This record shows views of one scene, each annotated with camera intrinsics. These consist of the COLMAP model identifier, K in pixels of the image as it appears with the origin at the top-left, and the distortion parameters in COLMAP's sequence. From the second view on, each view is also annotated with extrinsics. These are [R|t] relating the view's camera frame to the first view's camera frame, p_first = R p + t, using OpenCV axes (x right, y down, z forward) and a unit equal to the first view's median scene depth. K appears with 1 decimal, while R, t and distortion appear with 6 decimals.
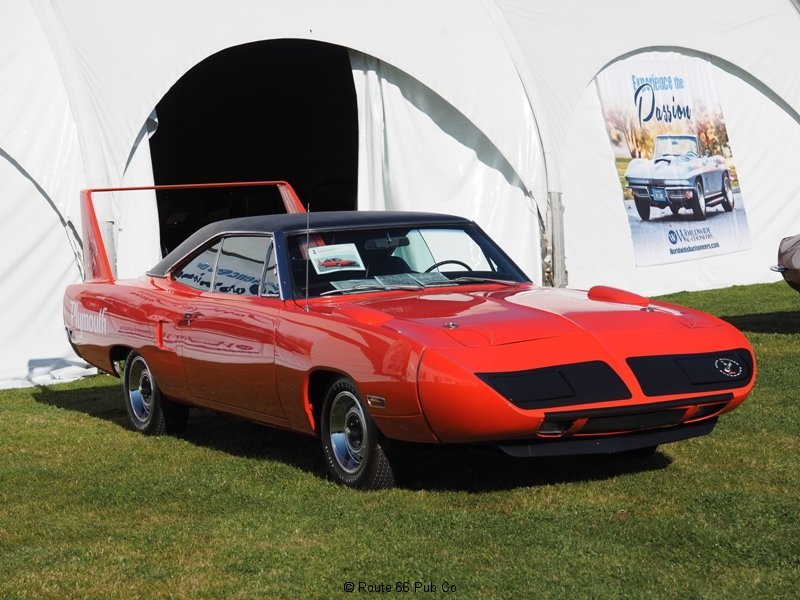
lens RADIAL K [[2021.1, 0, 399.9], [0, 2021.1, 301.1], [0, 0, 1]] dist [0.007840, 0.000000]
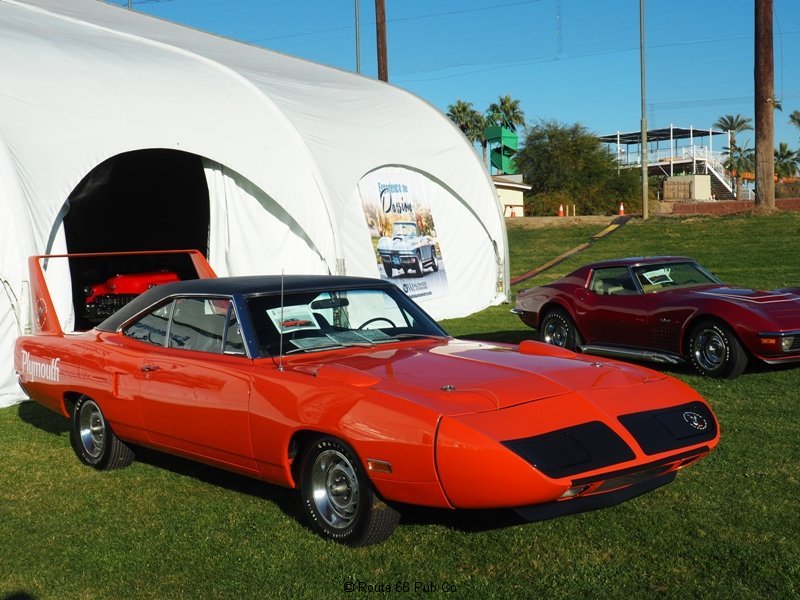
lens RADIAL K [[1090.3, 0, 398.6], [0, 1090.3, 301.4], [0, 0, 1]] dist [-0.040490, 0.000000]
pose [[0.975650, -0.007280, 0.219214, -0.051628], [0.010520, 0.999852, -0.013613, -0.010640], [-0.219083, 0.015587, 0.975582, 0.196541]]
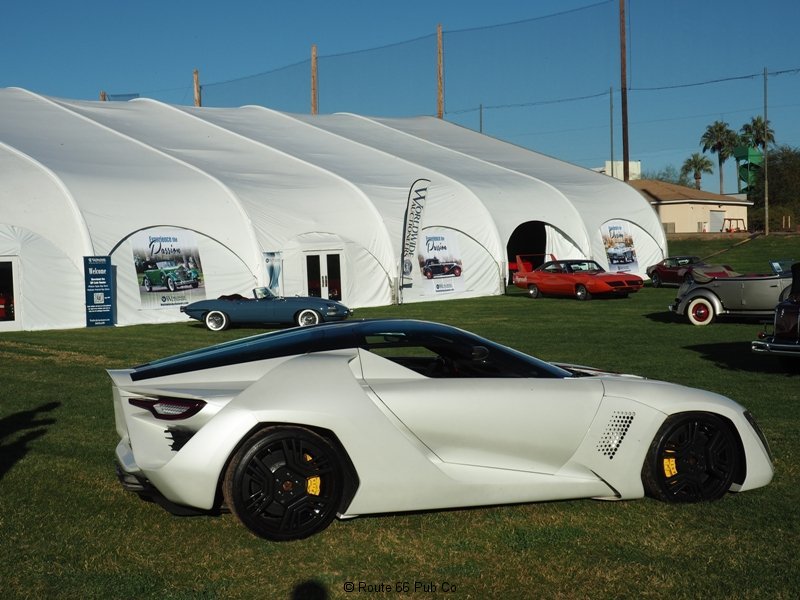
lens RADIAL K [[1170.7, 0, 400.9], [0, 1170.7, 301.0], [0, 0, 1]] dist [-0.074717, 0.000000]
pose [[0.999782, 0.005699, -0.020096, -0.238288], [-0.006002, 0.999869, -0.015054, 0.067679], [0.020007, 0.015172, 0.999685, -1.246781]]
